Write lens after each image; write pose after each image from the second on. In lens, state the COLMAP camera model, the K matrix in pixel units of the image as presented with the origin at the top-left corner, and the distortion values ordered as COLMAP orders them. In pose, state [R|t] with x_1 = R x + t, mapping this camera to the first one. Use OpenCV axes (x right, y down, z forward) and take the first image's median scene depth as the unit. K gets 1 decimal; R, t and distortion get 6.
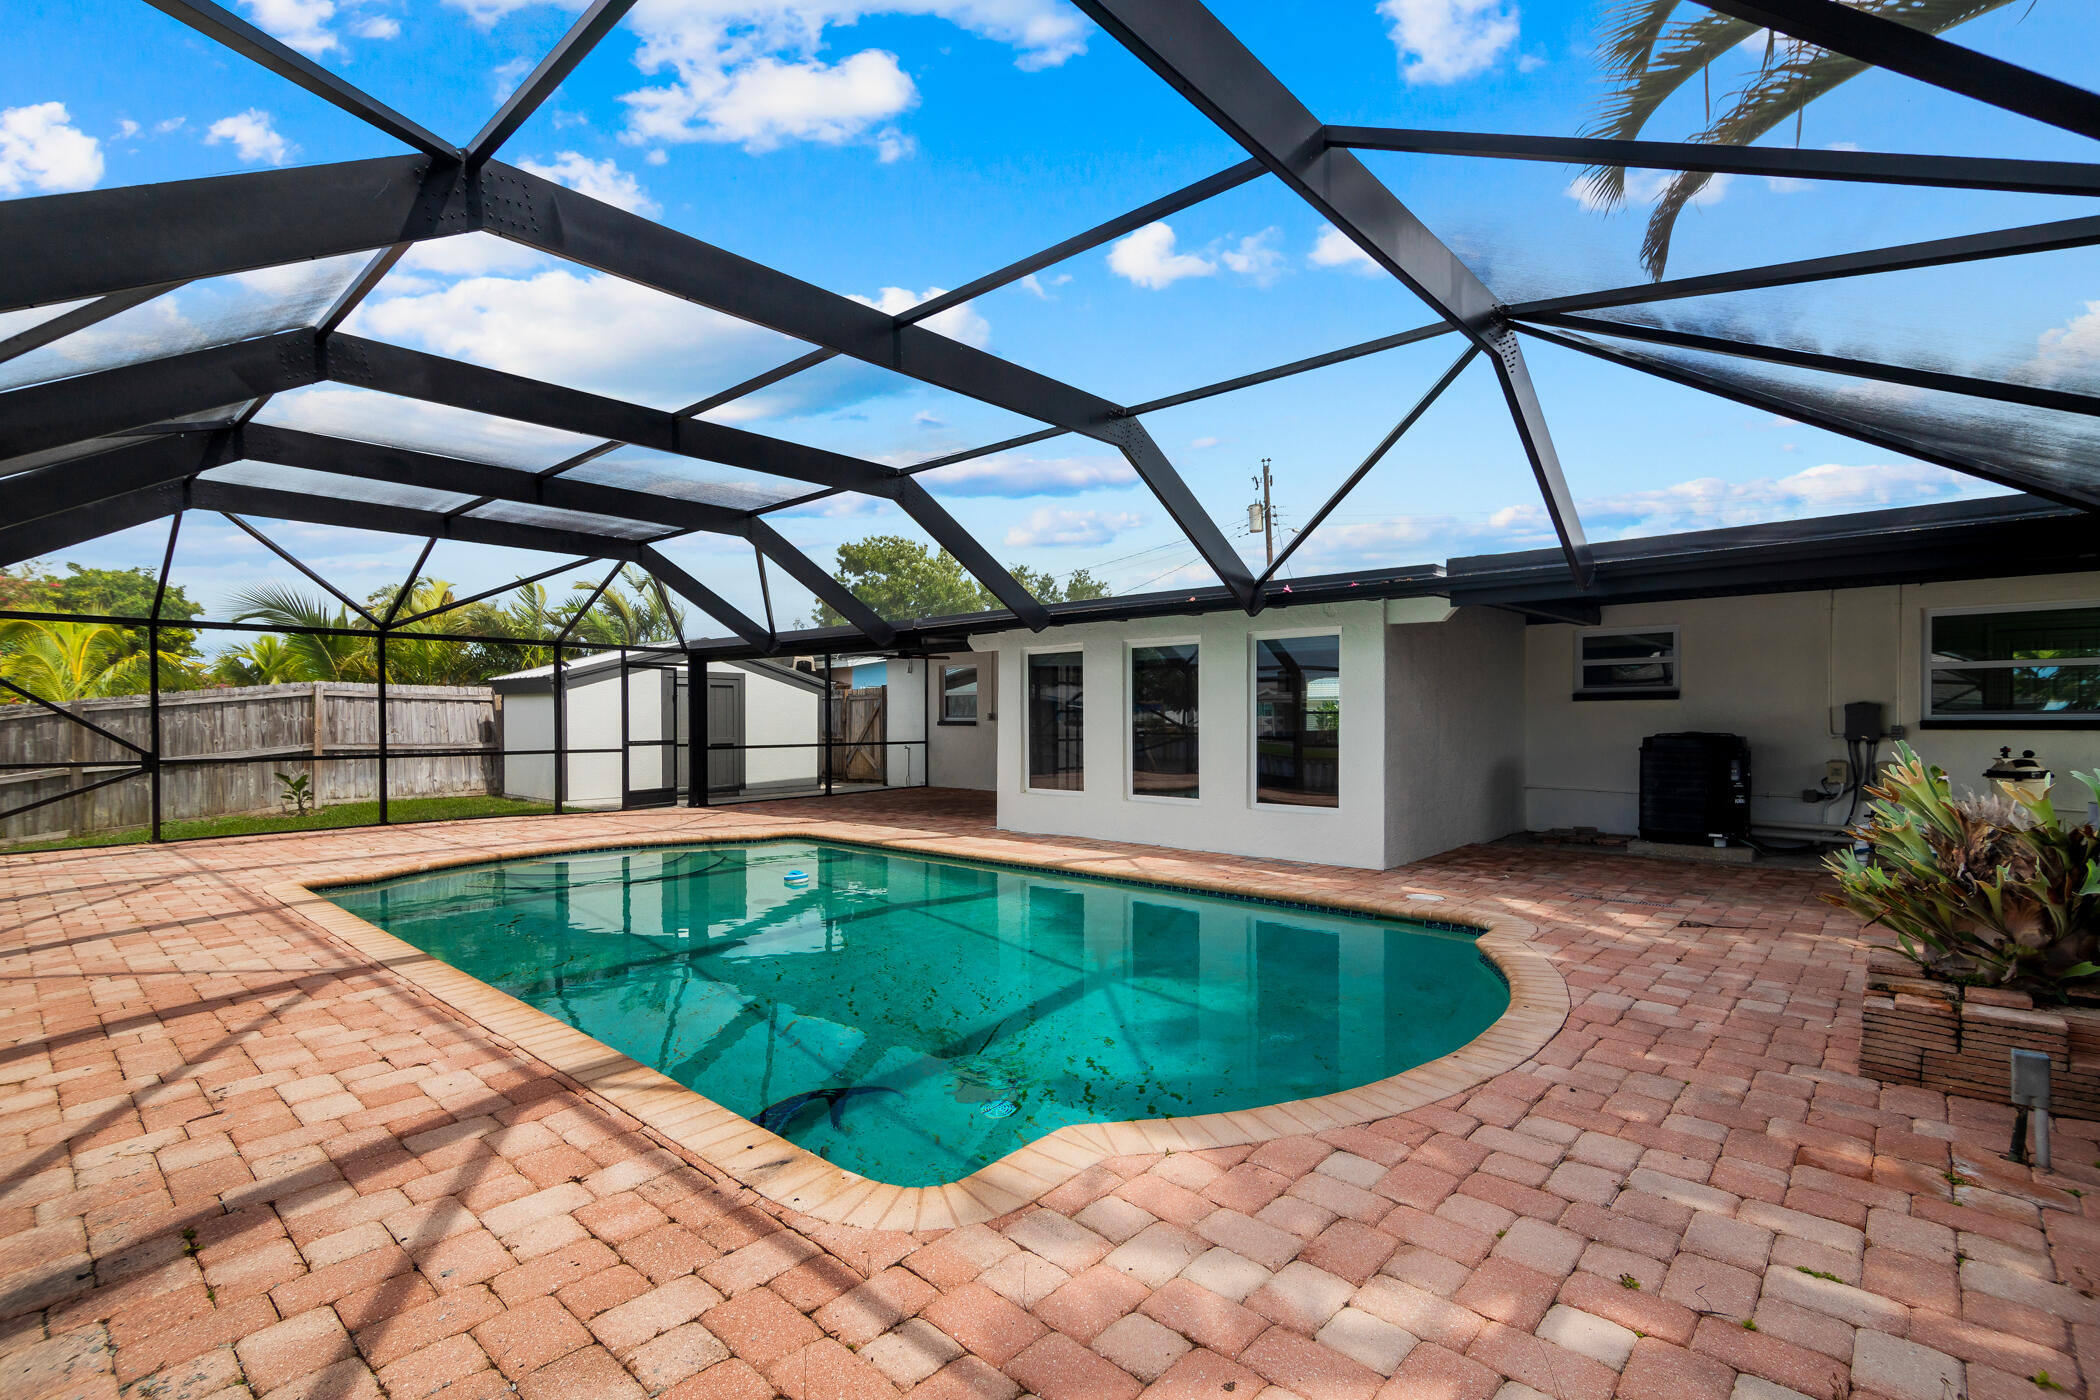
lens RADIAL K [[968.6, 0, 1056.3], [0, 968.6, 719.5], [0, 0, 1]] dist [0.006657, -0.000393]
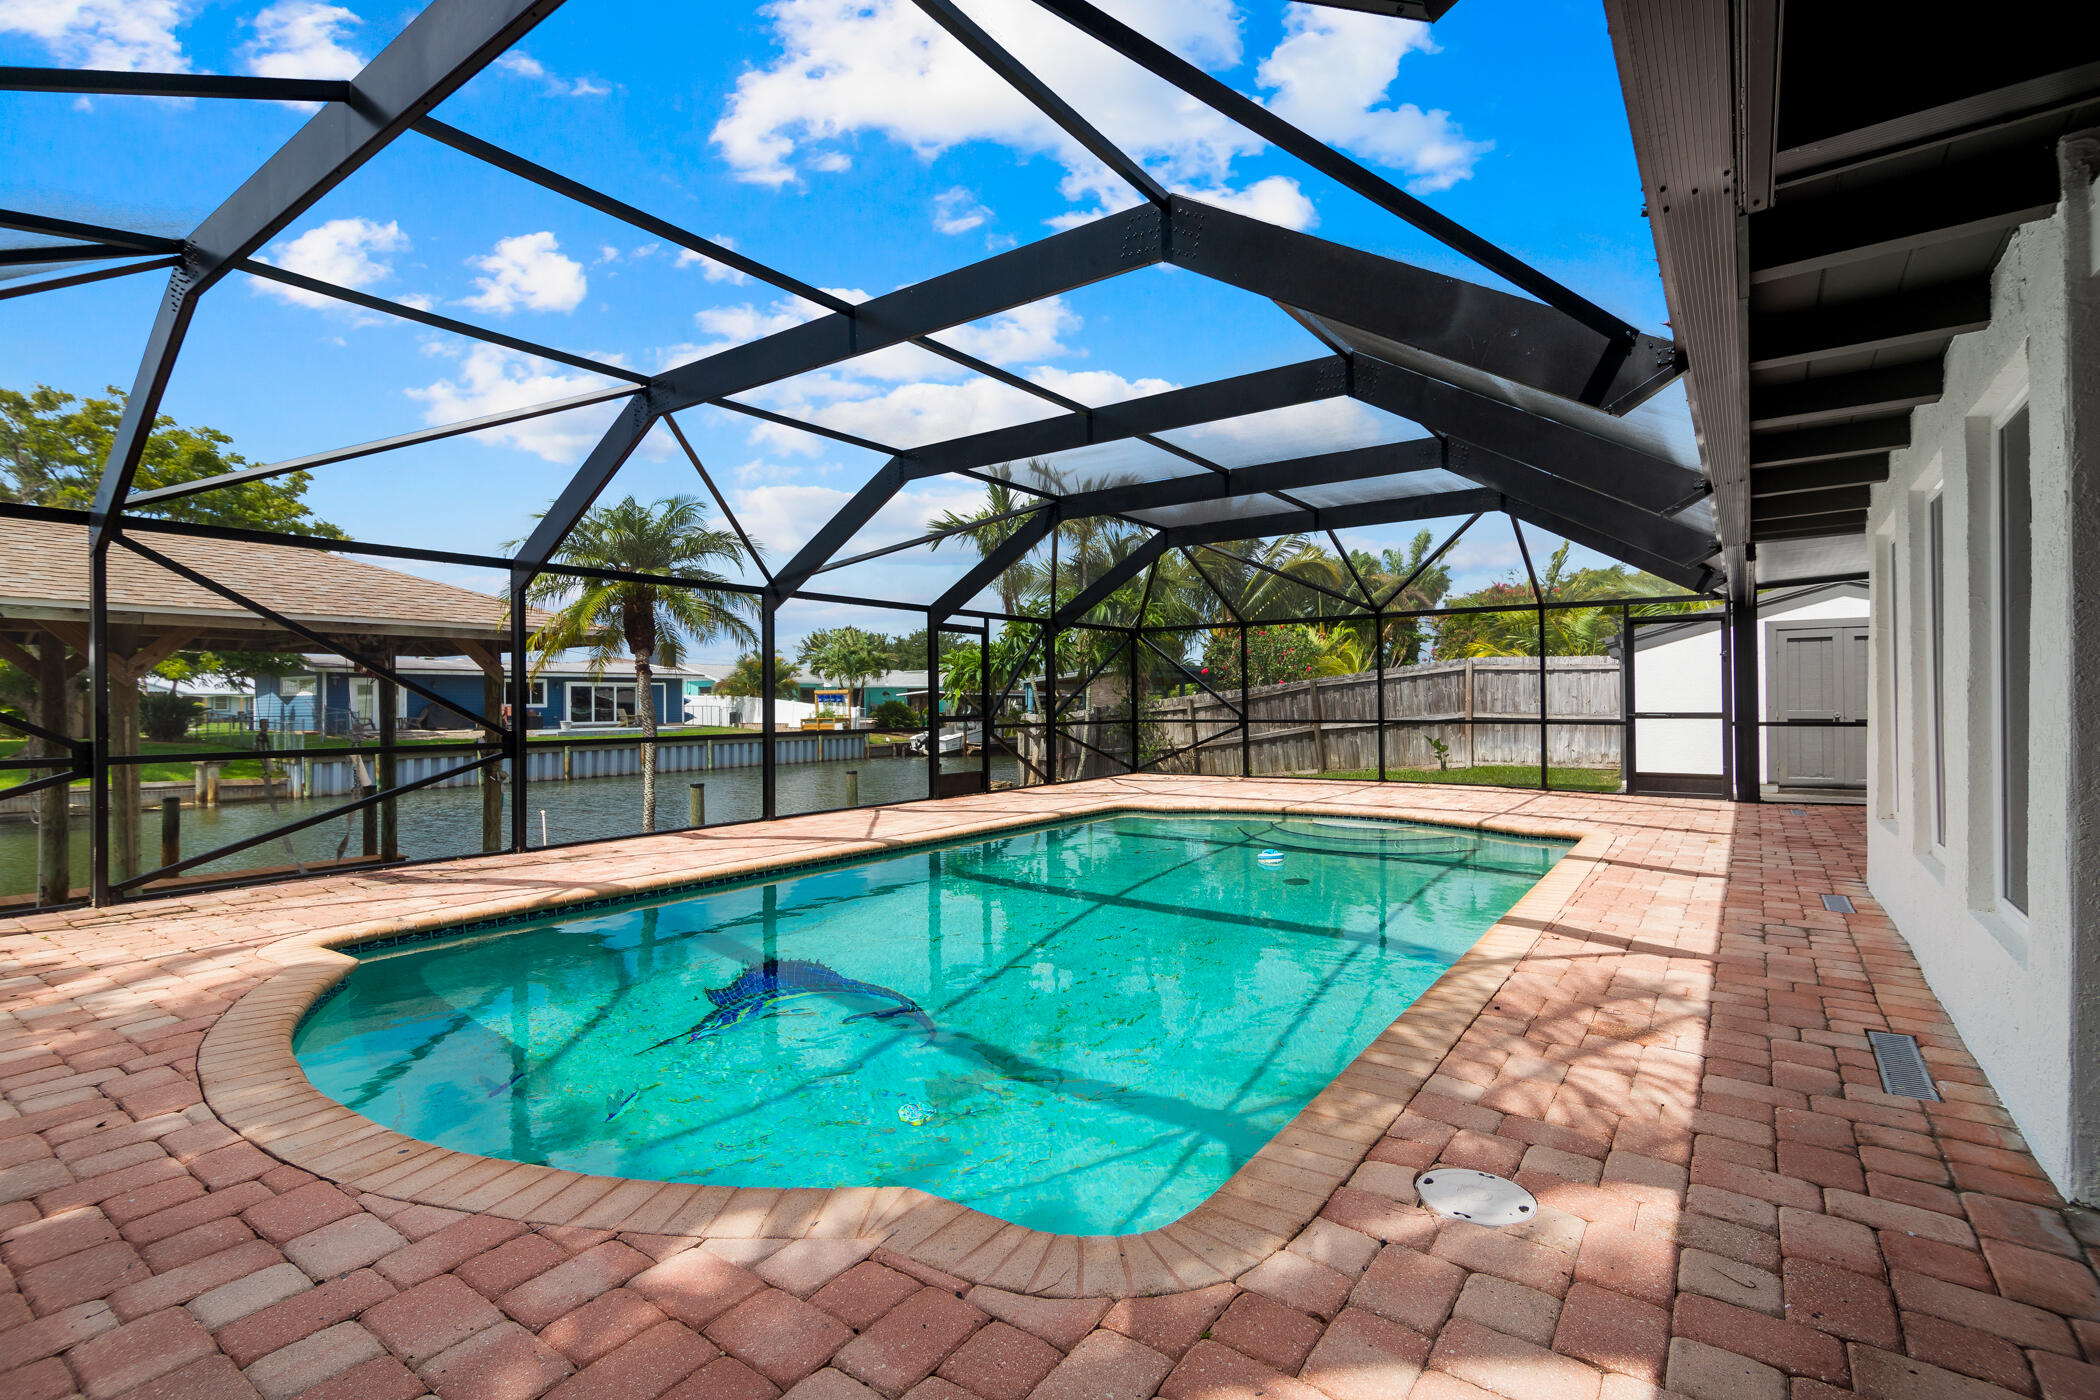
lens RADIAL K [[968.6, 0, 1057.3], [0, 968.6, 692.2], [0, 0, 1]] dist [0.006657, -0.000393]
pose [[0.109875, -0.007835, -0.993914, 0.622469], [0.005443, 0.999959, -0.007281, 0.014188], [0.993930, -0.004609, 0.109913, 0.742148]]
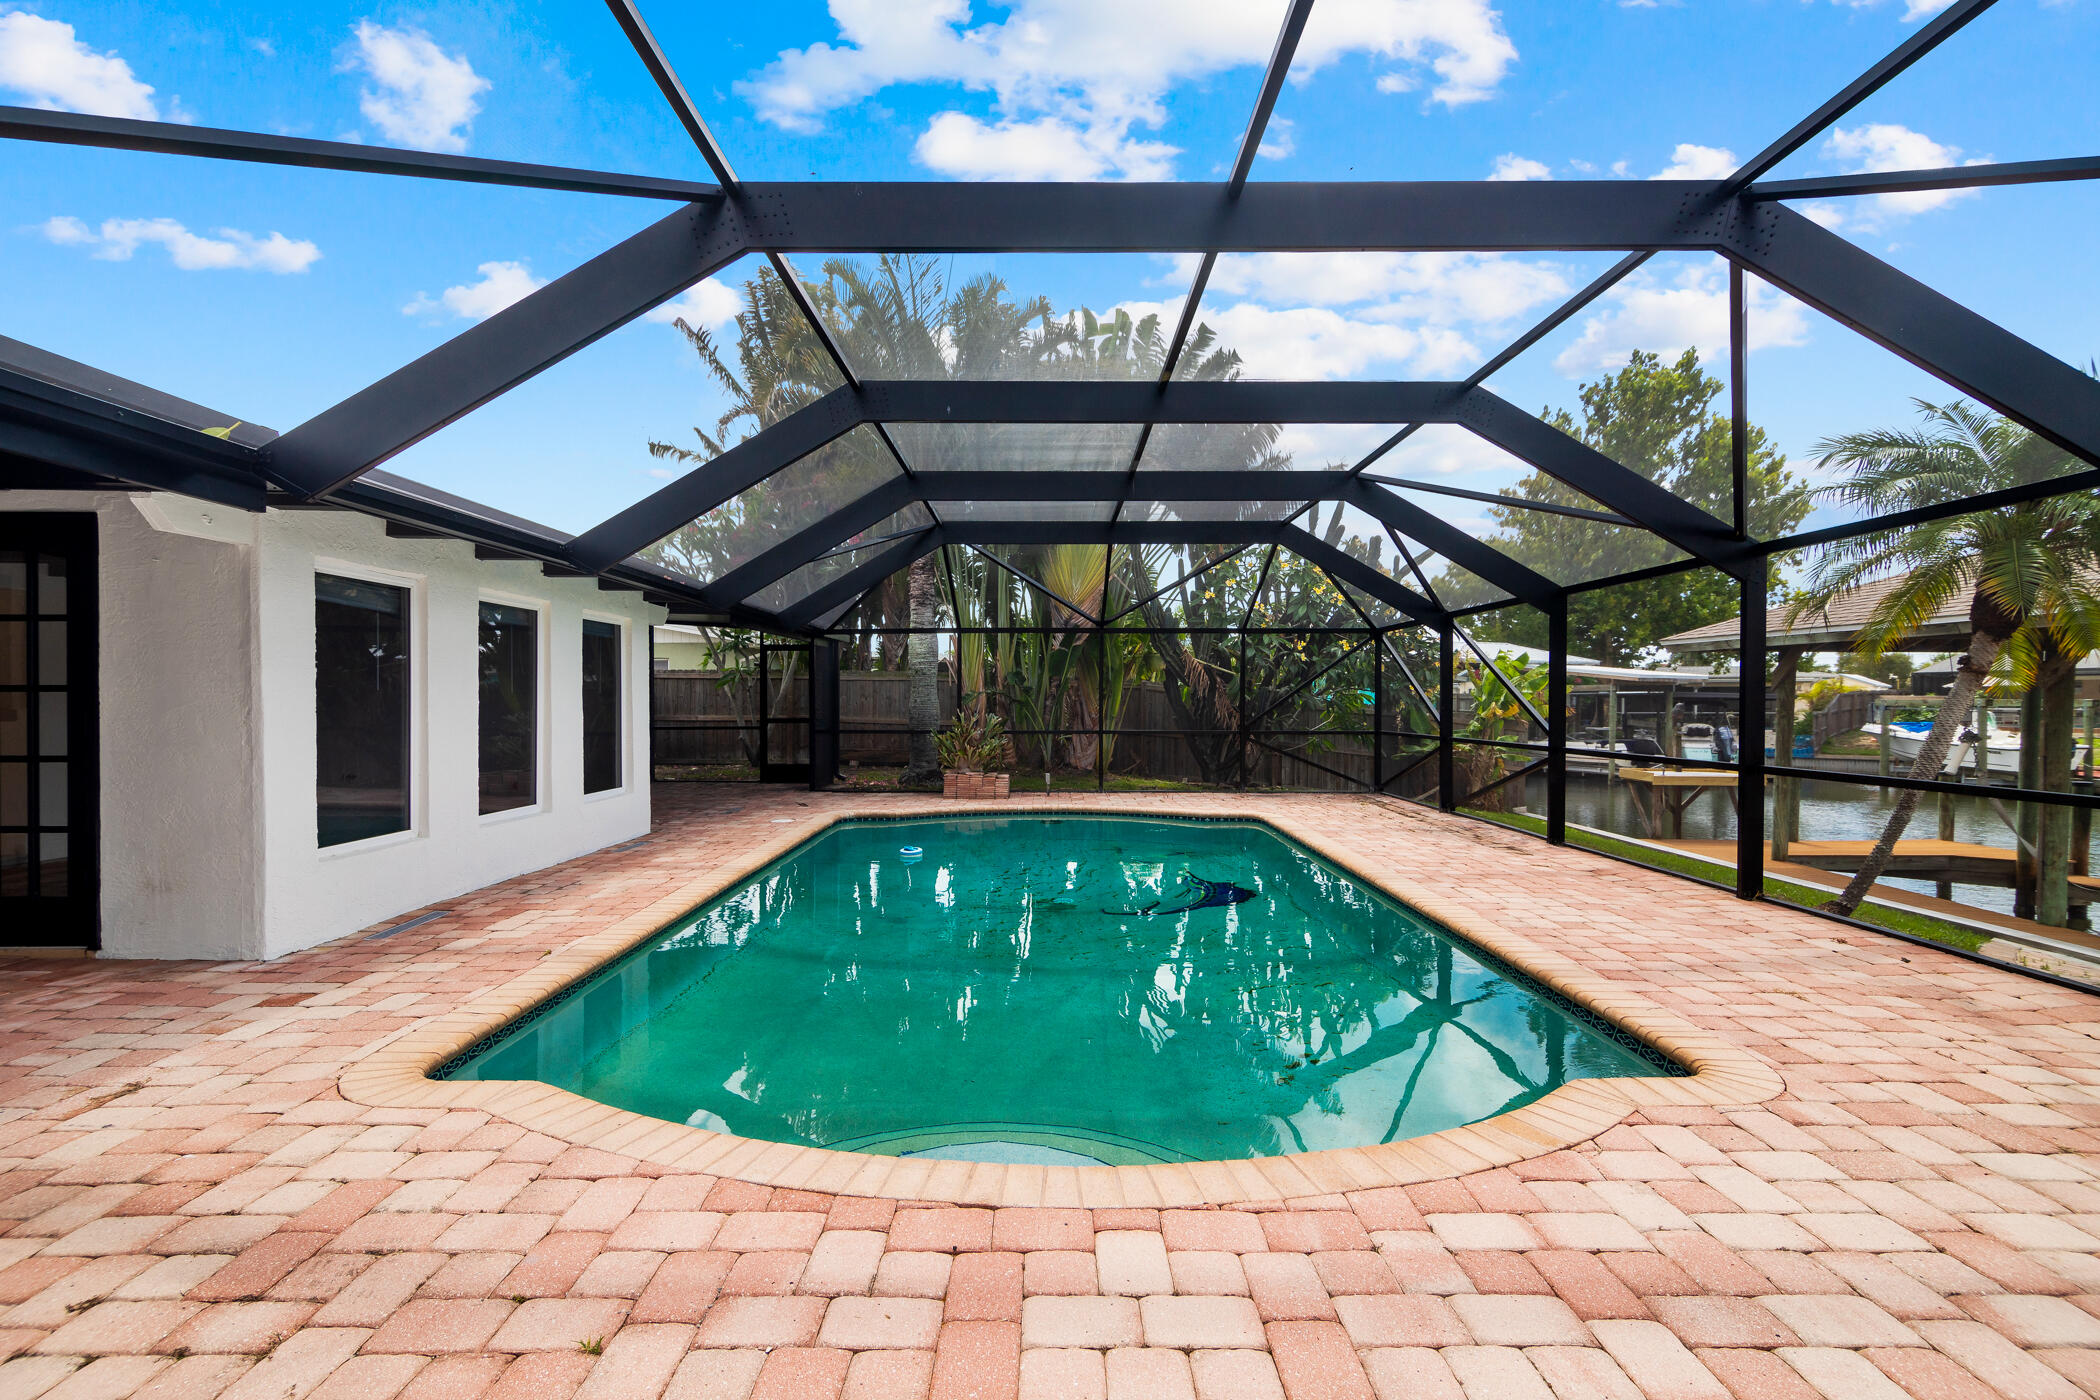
lens RADIAL K [[971.6, 0, 1038.9], [0, 971.6, 706.8], [0, 0, 1]] dist [0.027217, 0.000684]
pose [[0.660714, 0.001315, -0.750637, 0.215448], [-0.001198, 0.999999, 0.000698, 0.002891], [0.750637, 0.000438, 0.660714, 0.242691]]
